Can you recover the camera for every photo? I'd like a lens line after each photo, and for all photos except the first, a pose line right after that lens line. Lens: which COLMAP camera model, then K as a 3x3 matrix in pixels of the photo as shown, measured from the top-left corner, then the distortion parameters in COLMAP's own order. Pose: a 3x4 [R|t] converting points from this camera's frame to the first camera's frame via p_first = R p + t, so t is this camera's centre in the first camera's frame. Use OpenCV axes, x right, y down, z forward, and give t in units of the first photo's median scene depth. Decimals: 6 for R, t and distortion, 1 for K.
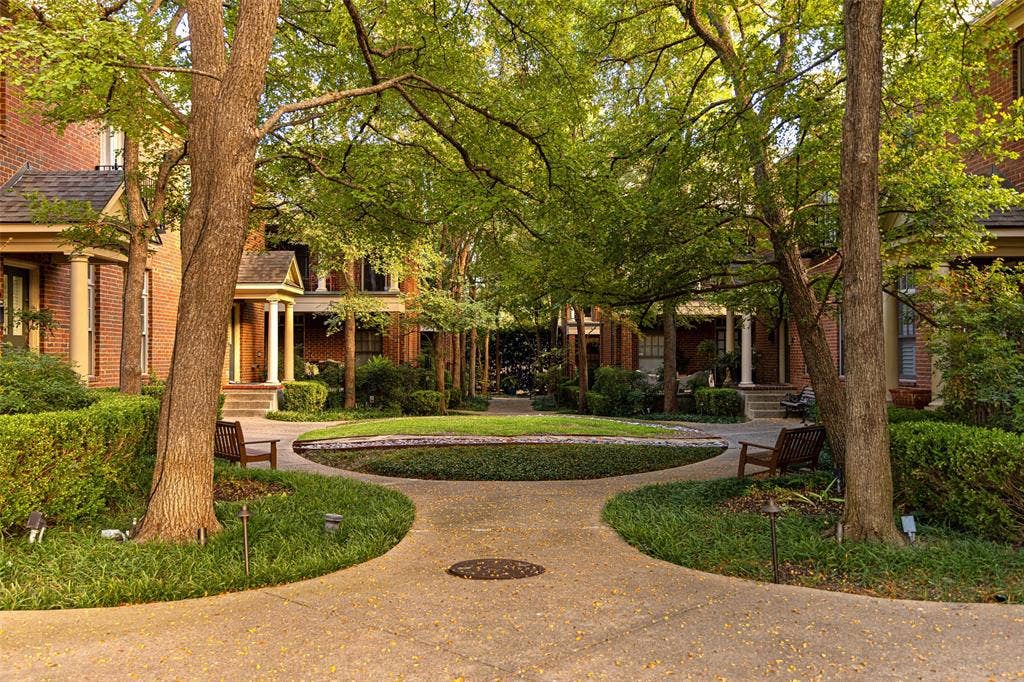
lens RADIAL K [[826.4, 0, 497.2], [0, 826.4, 348.1], [0, 0, 1]] dist [0.011099, -0.005312]
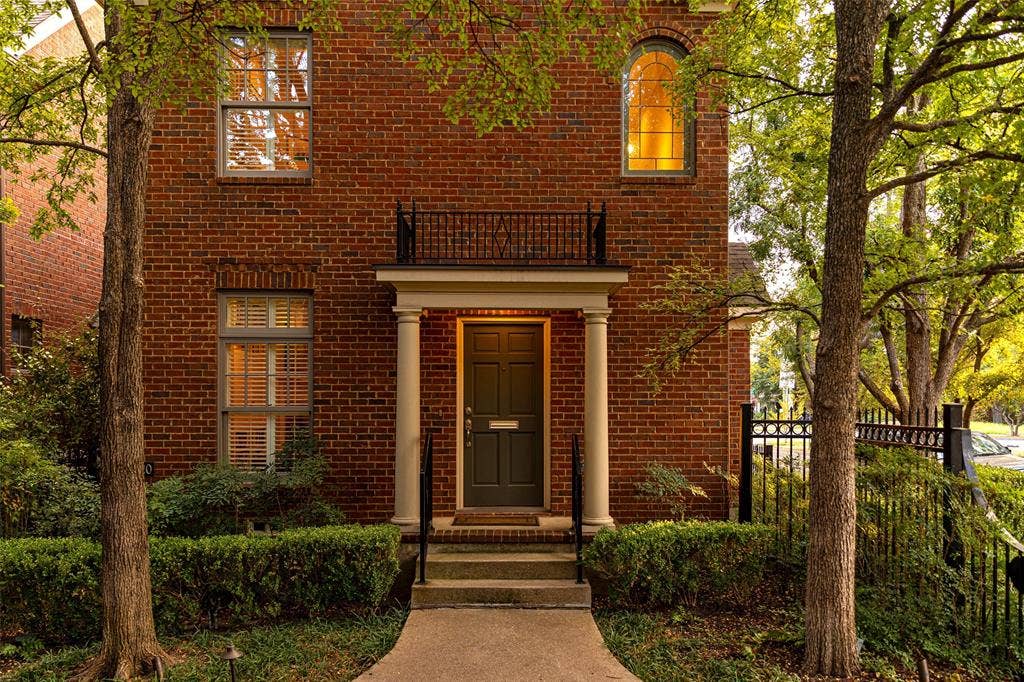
lens RADIAL K [[826.4, 0, 525.9], [0, 826.4, 406.6], [0, 0, 1]] dist [0.011099, -0.005312]
pose [[-0.034241, -0.001270, 0.999413, -0.257356], [-0.013261, 0.999912, 0.000817, -0.040790], [-0.999326, -0.013225, -0.034255, 0.265594]]
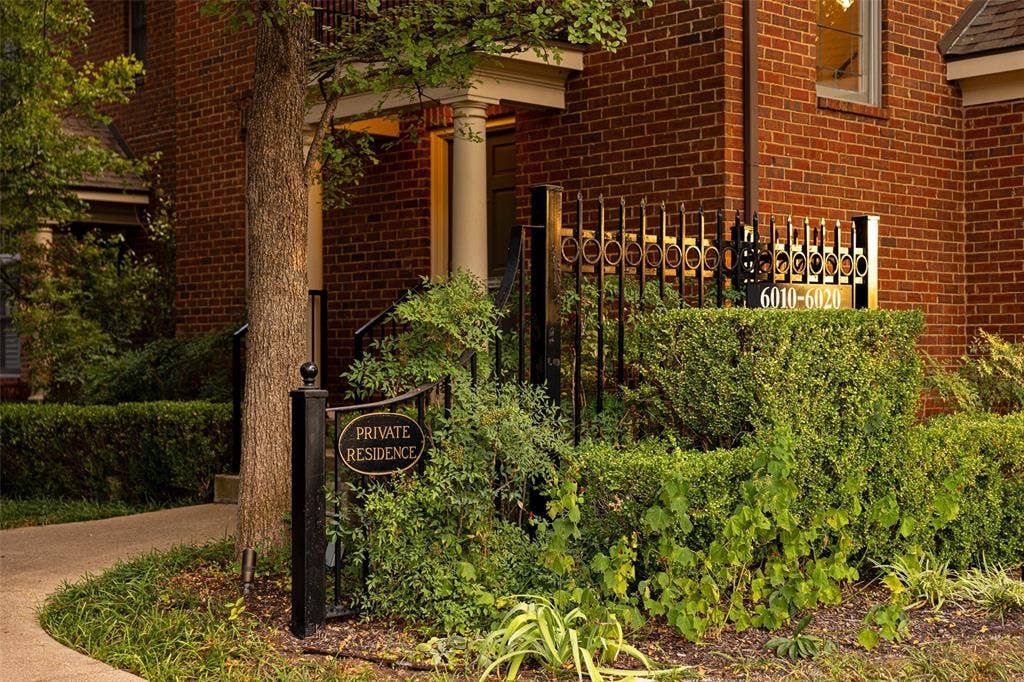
lens RADIAL K [[1553.7, 0, 508.9], [0, 1553.7, 340.6], [0, 0, 1]] dist [0.036881, 0.000000]
pose [[0.732221, 0.008151, 0.681018, -0.154257], [-0.007912, 0.999963, -0.003462, 0.010570], [-0.681021, -0.002853, 0.732258, -0.388544]]
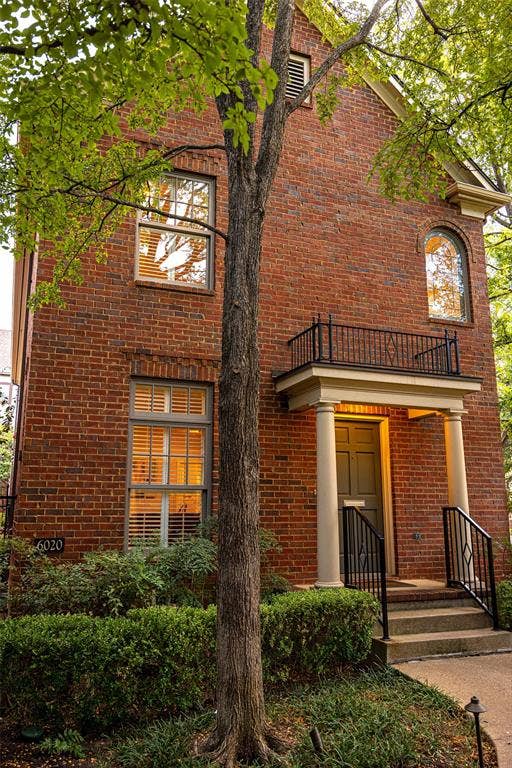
lens RADIAL K [[619.8, 0, 250.5], [0, 619.8, 386.3], [0, 0, 1]] dist [0.011099, -0.005312]
pose [[-0.378654, 0.191011, 0.905614, -0.118589], [-0.009445, 0.977624, -0.210148, -0.007464], [-0.925490, -0.088127, -0.368377, 0.599373]]
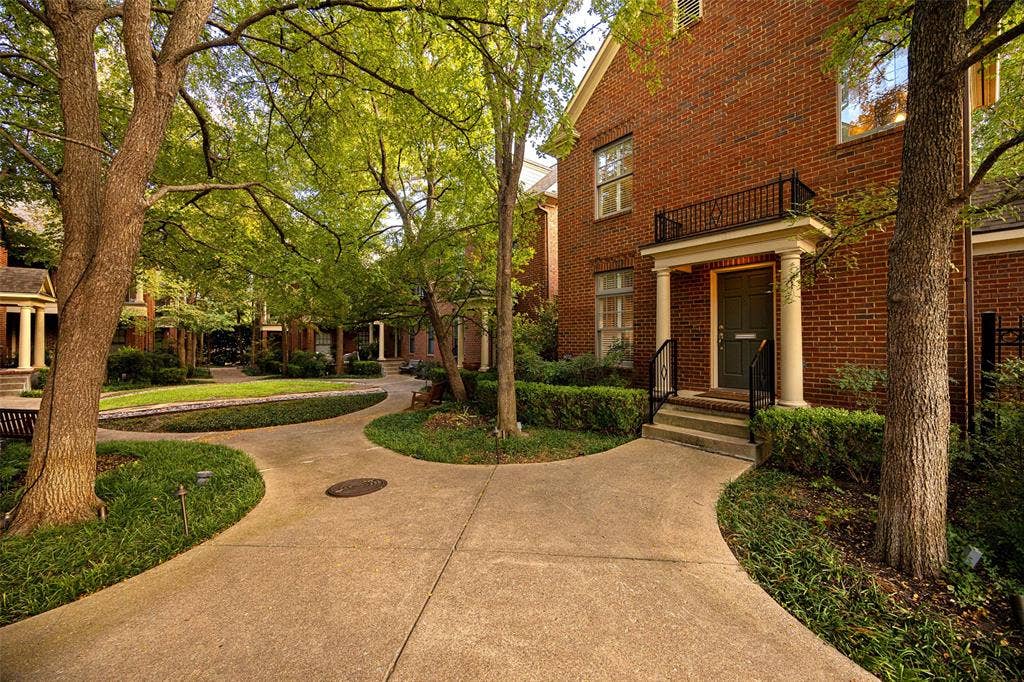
lens RADIAL K [[391.7, 0, 509.5], [0, 391.7, 337.2], [0, 0, 1]] dist [-0.004220, 0.000029]
pose [[0.772074, 0.002750, 0.635527, -0.118158], [-0.005702, 0.999980, 0.002599, -0.022760], [-0.635507, -0.005630, 0.772074, 0.065808]]
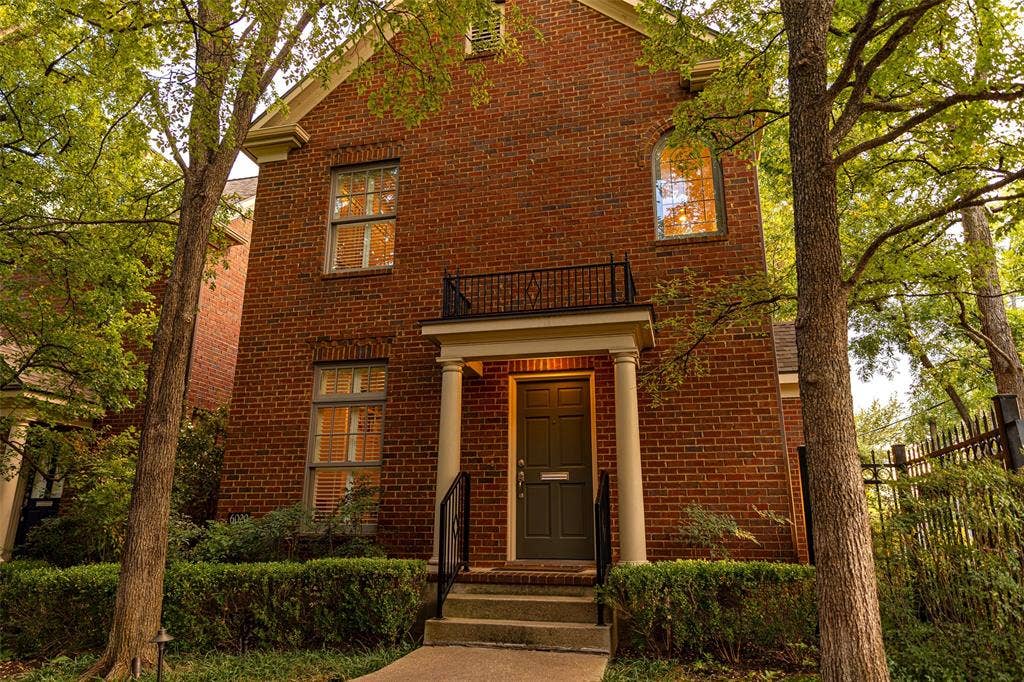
lens RADIAL K [[697.6, 0, 508.6], [0, 697.6, 336.3], [0, 0, 1]] dist [0.022701, -0.017983]
pose [[0.235804, 0.279515, 0.930735, -0.168866], [-0.020376, 0.958954, -0.282828, 0.030618], [-0.971587, 0.047727, 0.231821, 0.153802]]
